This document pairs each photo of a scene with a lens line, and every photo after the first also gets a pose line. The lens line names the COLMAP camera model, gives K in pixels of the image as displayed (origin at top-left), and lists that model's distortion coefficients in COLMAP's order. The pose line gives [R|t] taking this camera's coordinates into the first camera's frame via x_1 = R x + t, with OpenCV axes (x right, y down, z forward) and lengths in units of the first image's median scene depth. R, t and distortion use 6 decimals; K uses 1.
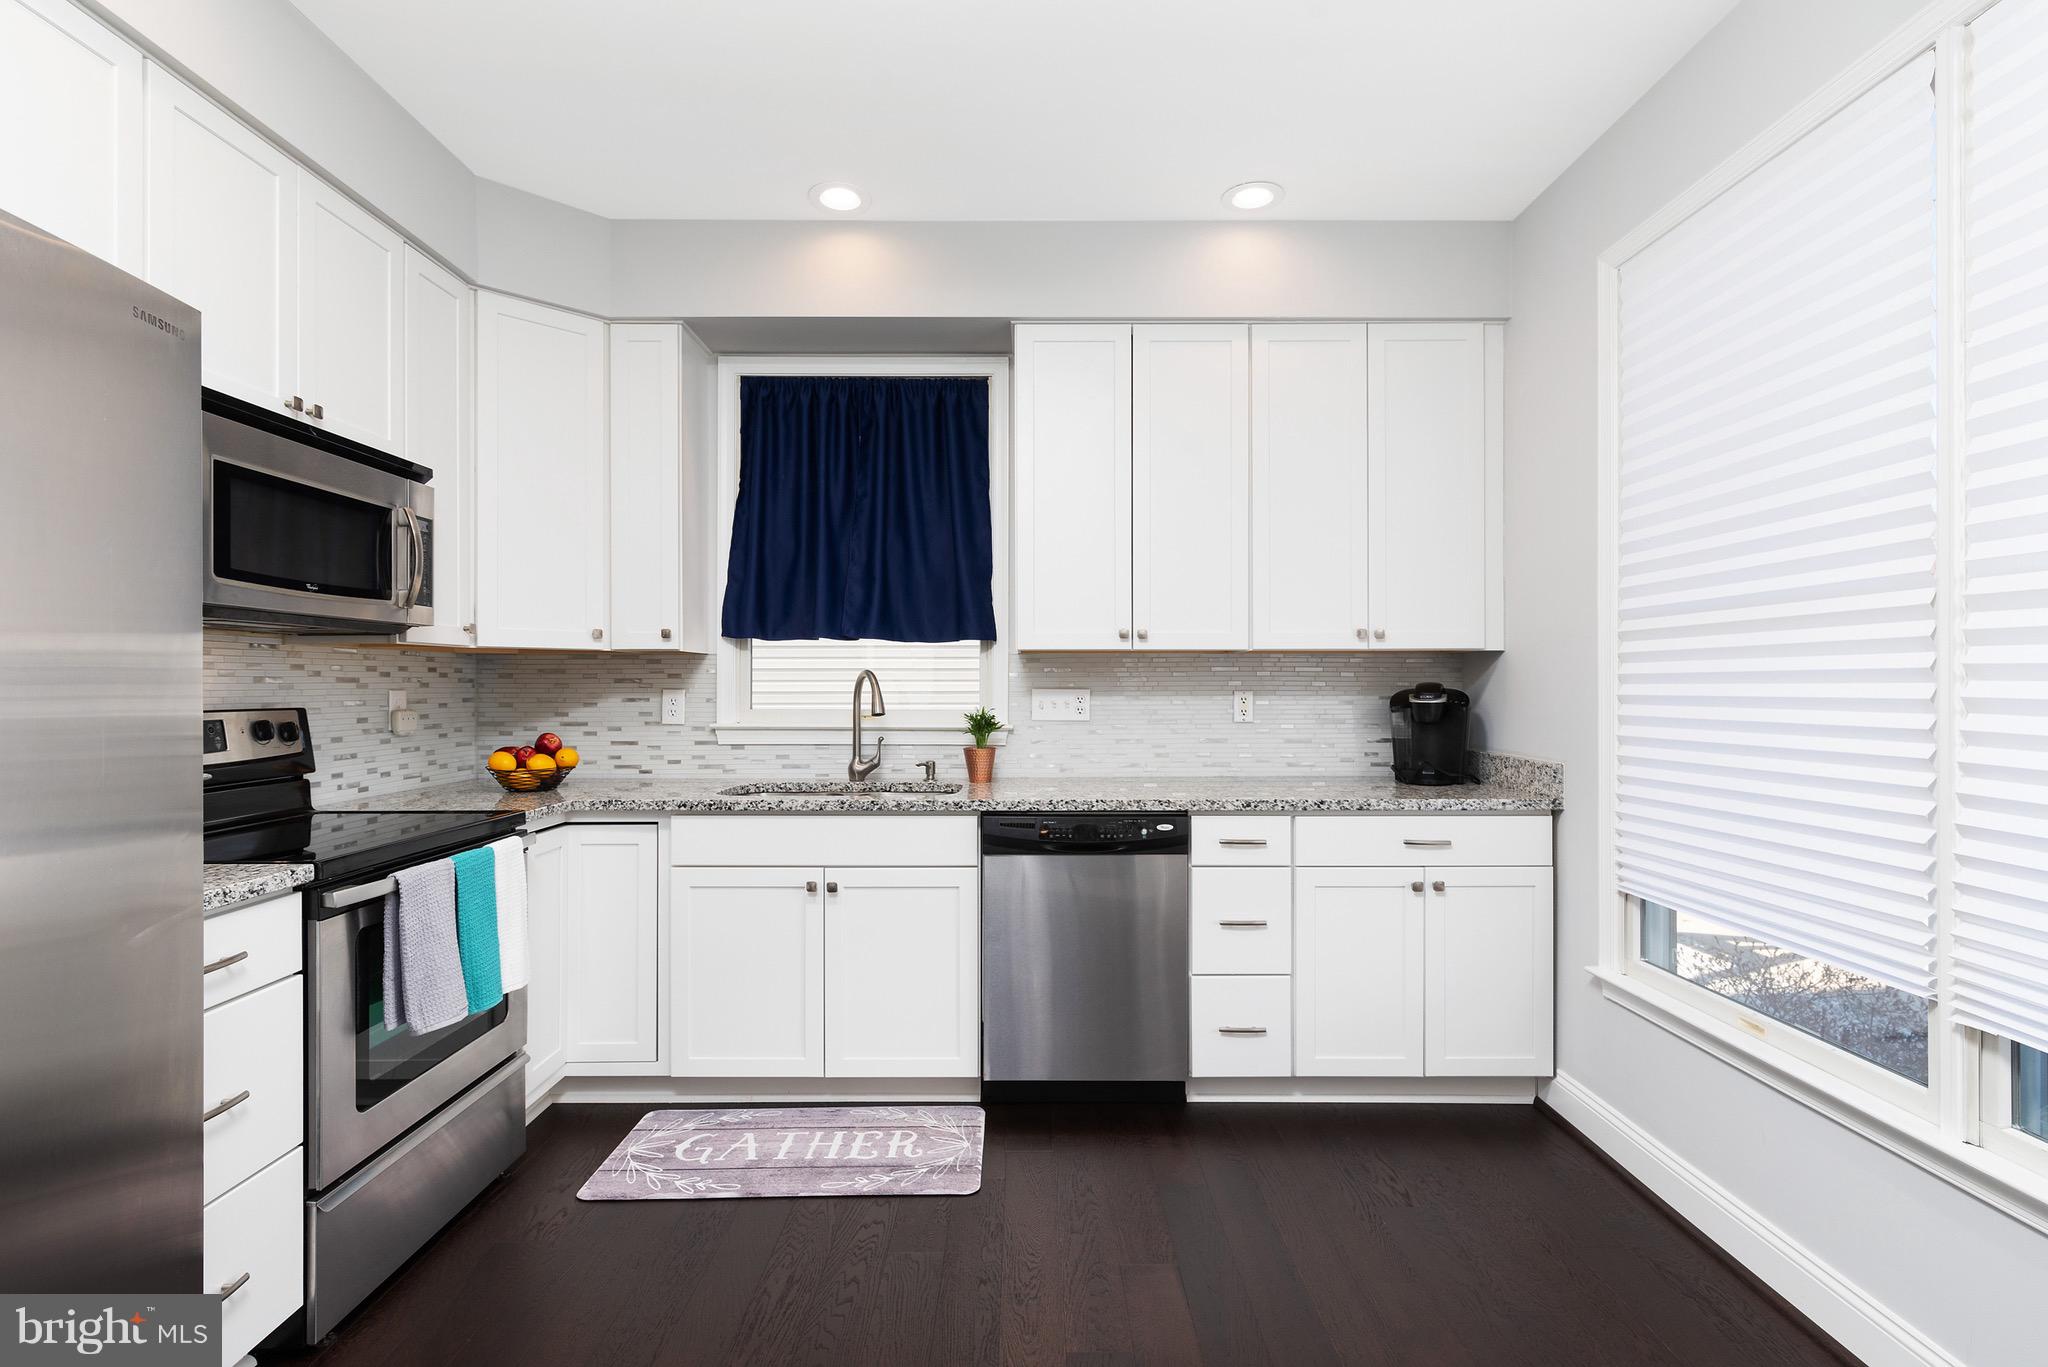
lens RADIAL K [[979.7, 0, 1021.8], [0, 979.7, 683.8], [0, 0, 1]] dist [-0.000273, -0.001142]
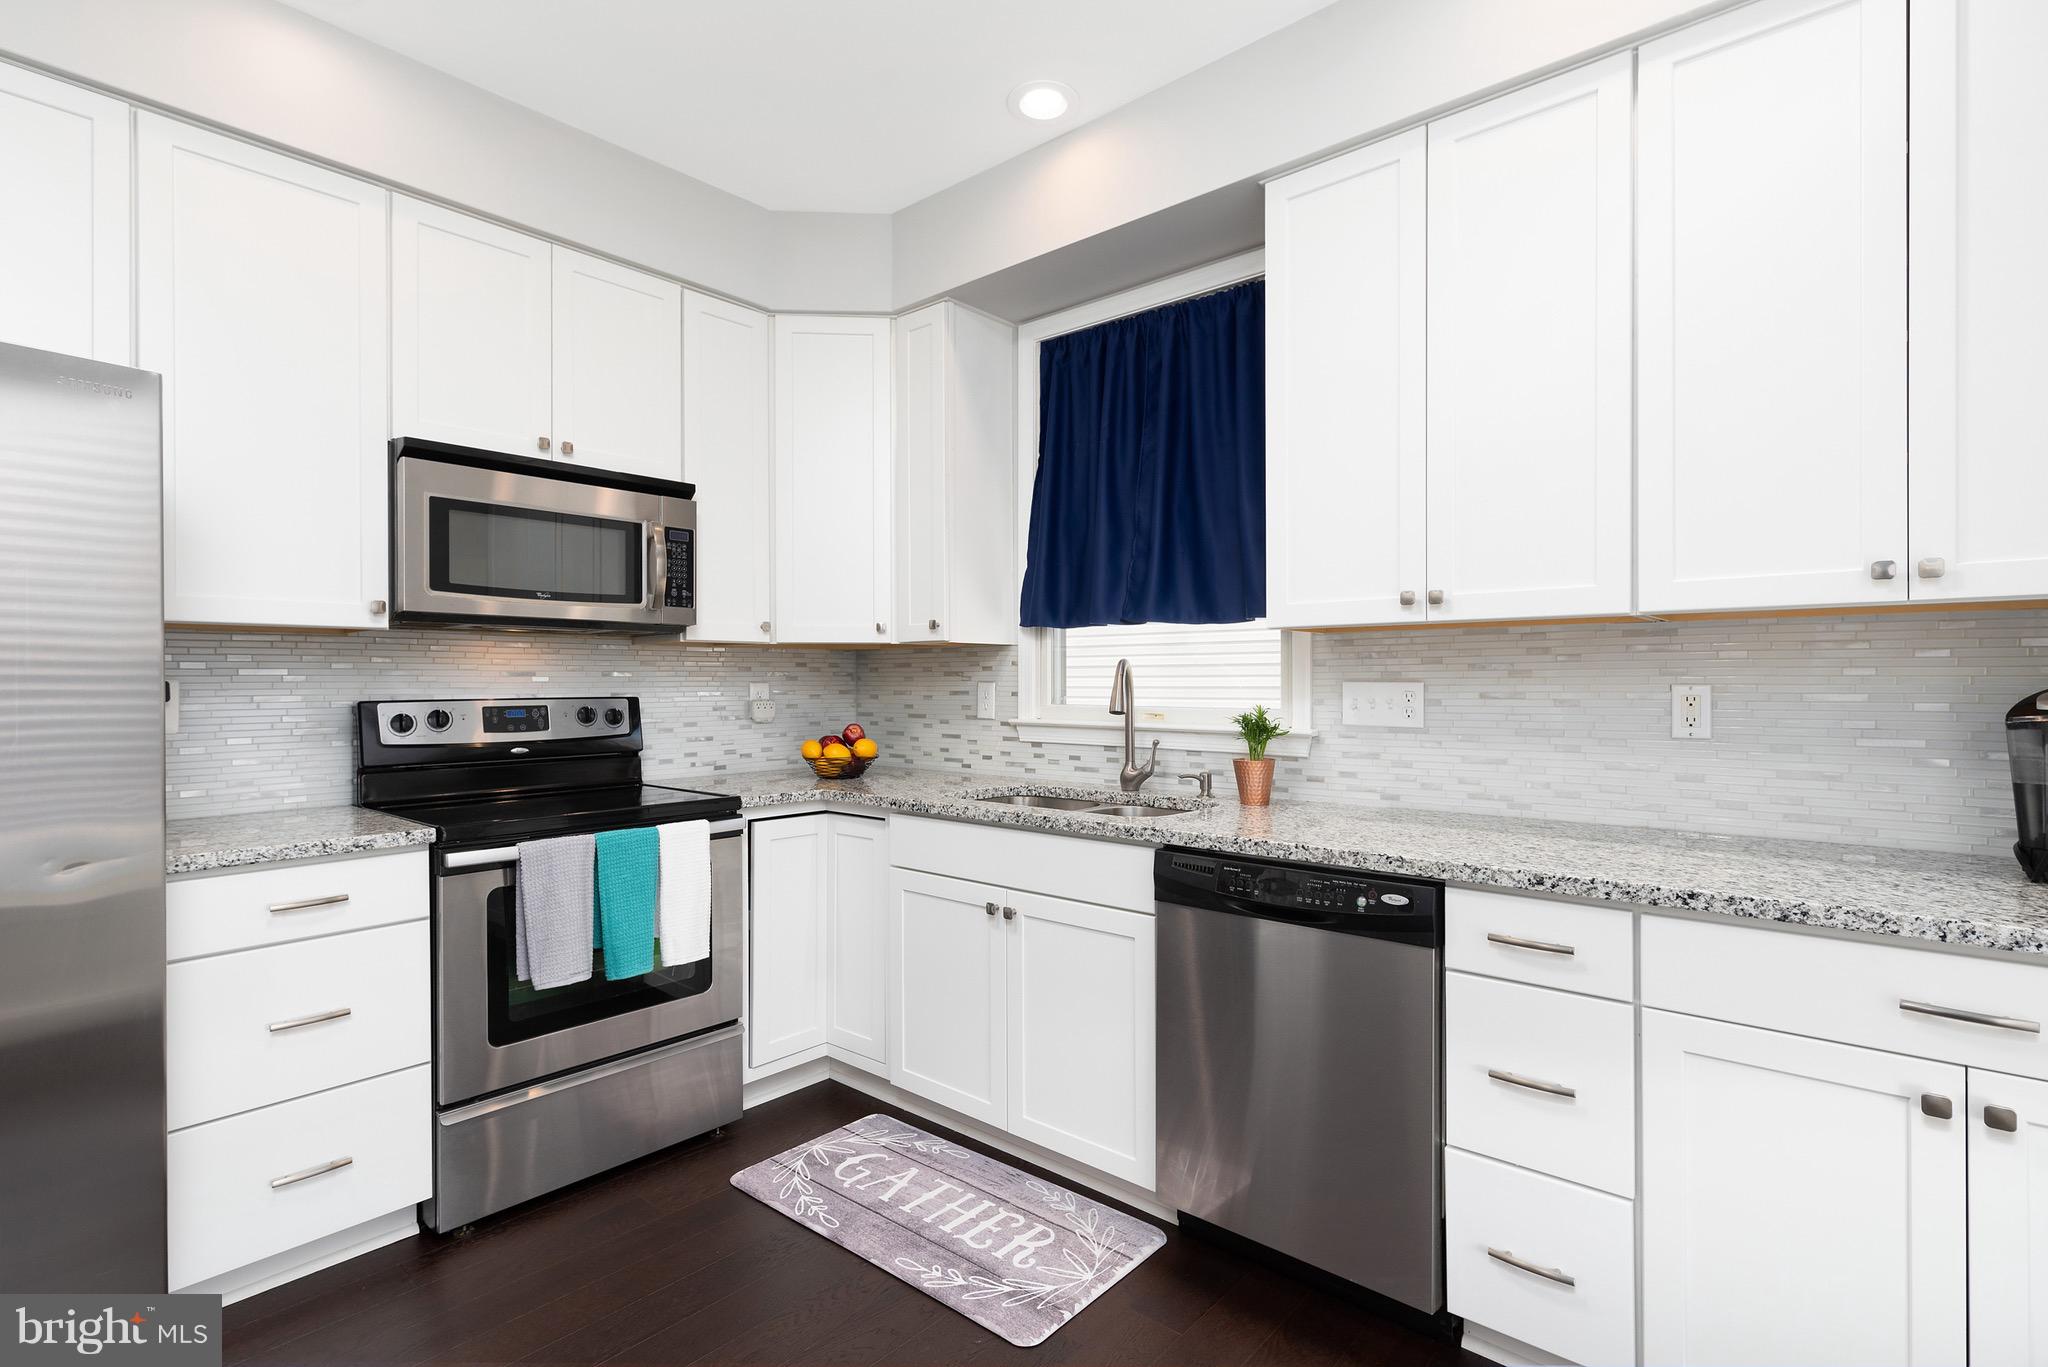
lens RADIAL K [[979.7, 0, 1029.1], [0, 979.7, 684.1], [0, 0, 1]] dist [-0.000273, -0.001142]
pose [[0.756735, 0.001282, -0.653721, 0.378622], [0.002205, 0.999987, 0.004513, 0.003796], [0.653718, -0.004857, 0.756722, 0.365024]]
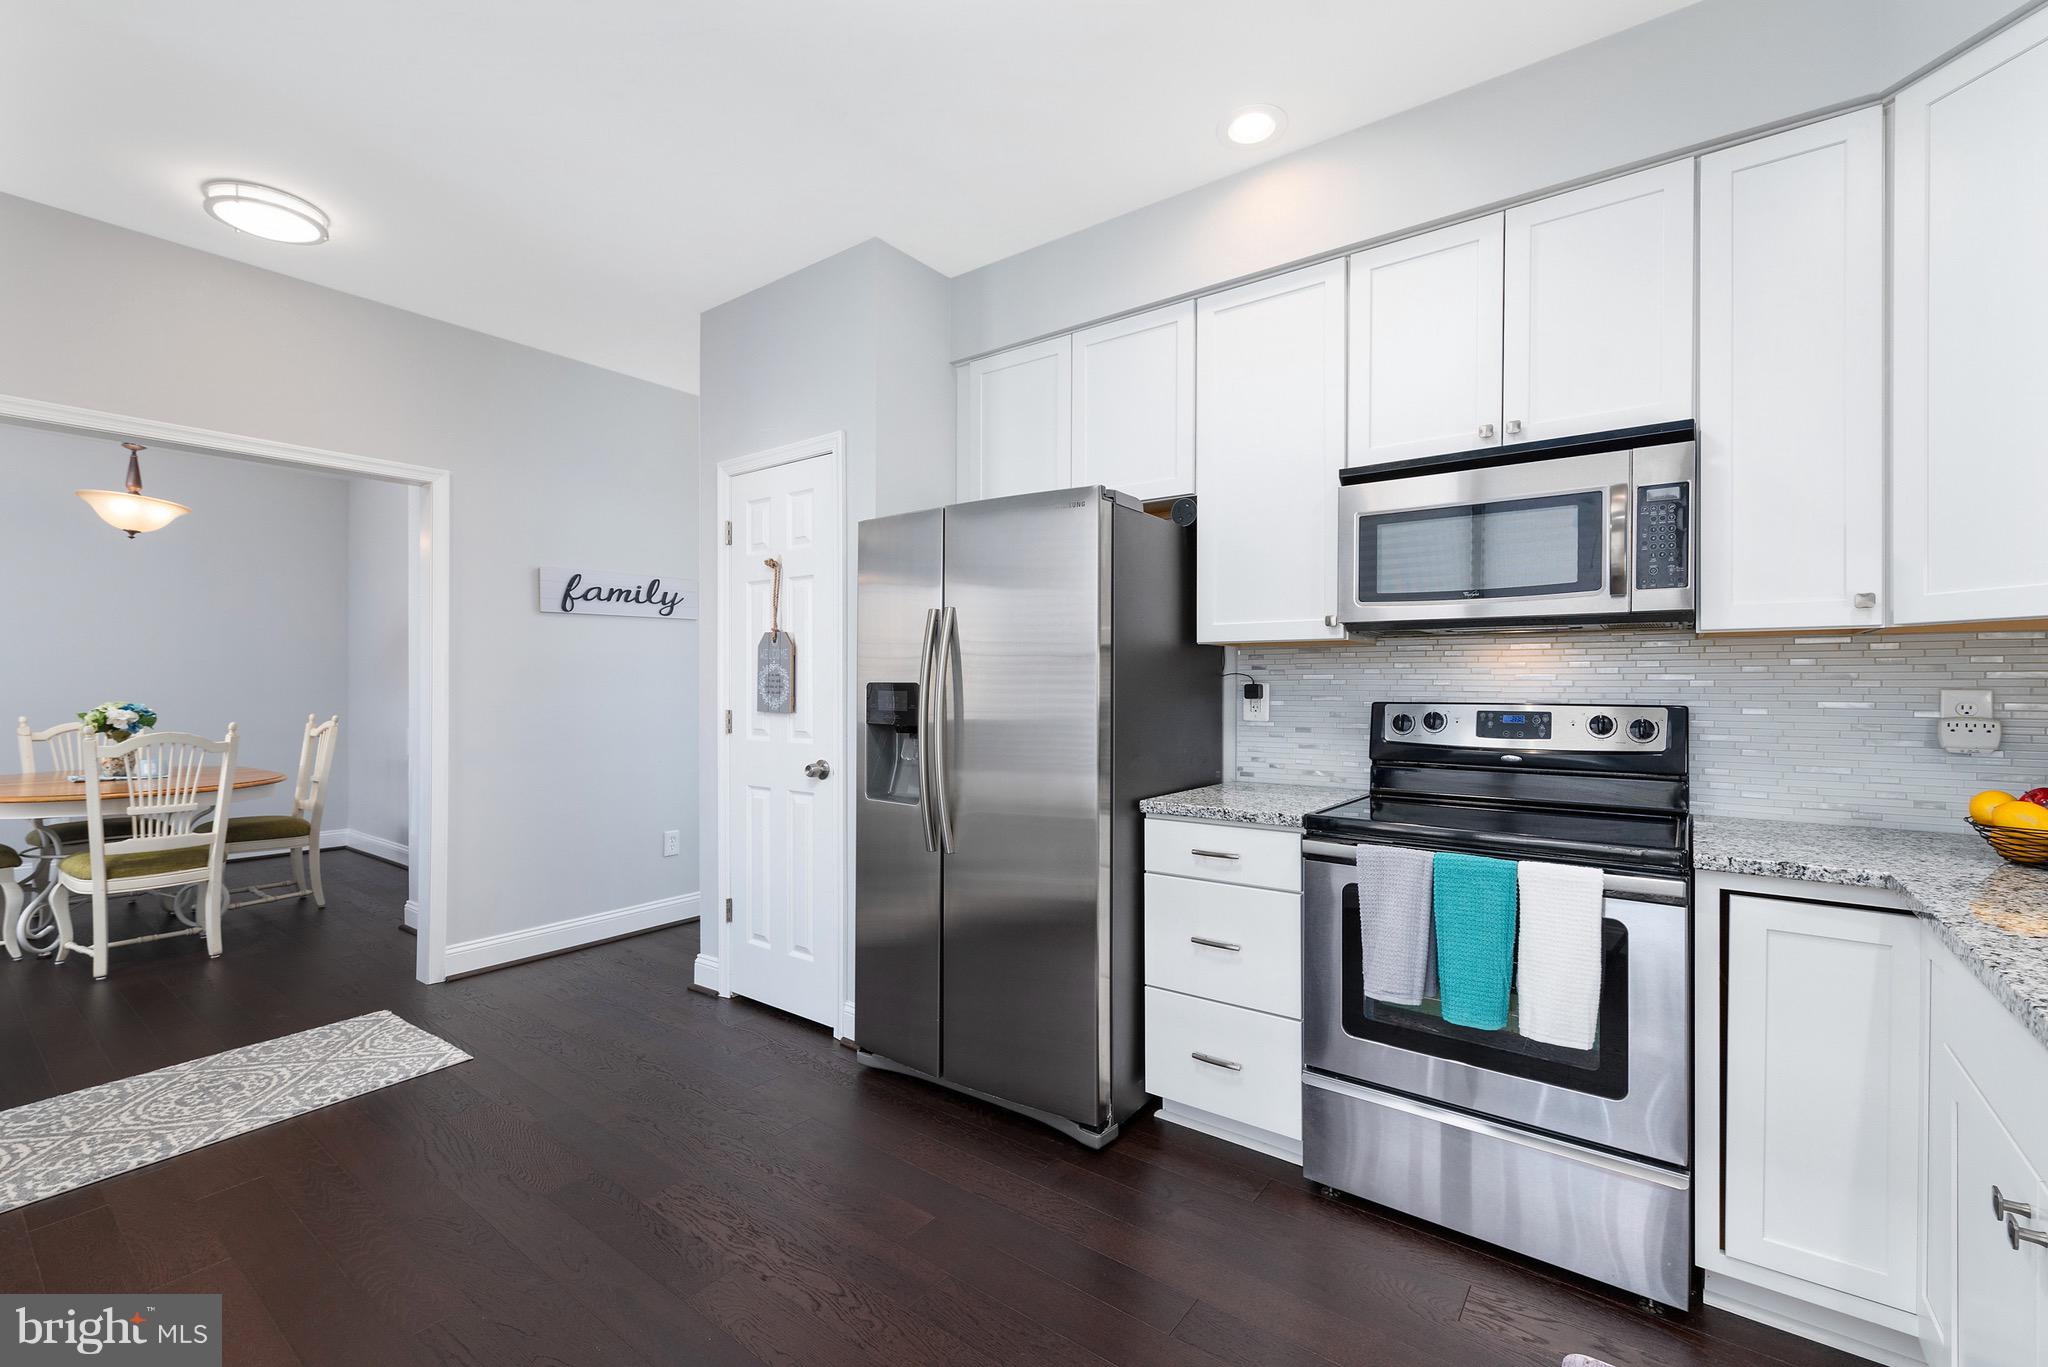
lens RADIAL K [[874.4, 0, 1029.4], [0, 874.4, 681.1], [0, 0, 1]] dist [0.004073, 0.001079]
pose [[-0.594725, -0.001036, -0.803929, 0.291650], [-0.000184, 0.999999, -0.001153, 0.001523], [0.803929, -0.000538, -0.594725, 0.898696]]
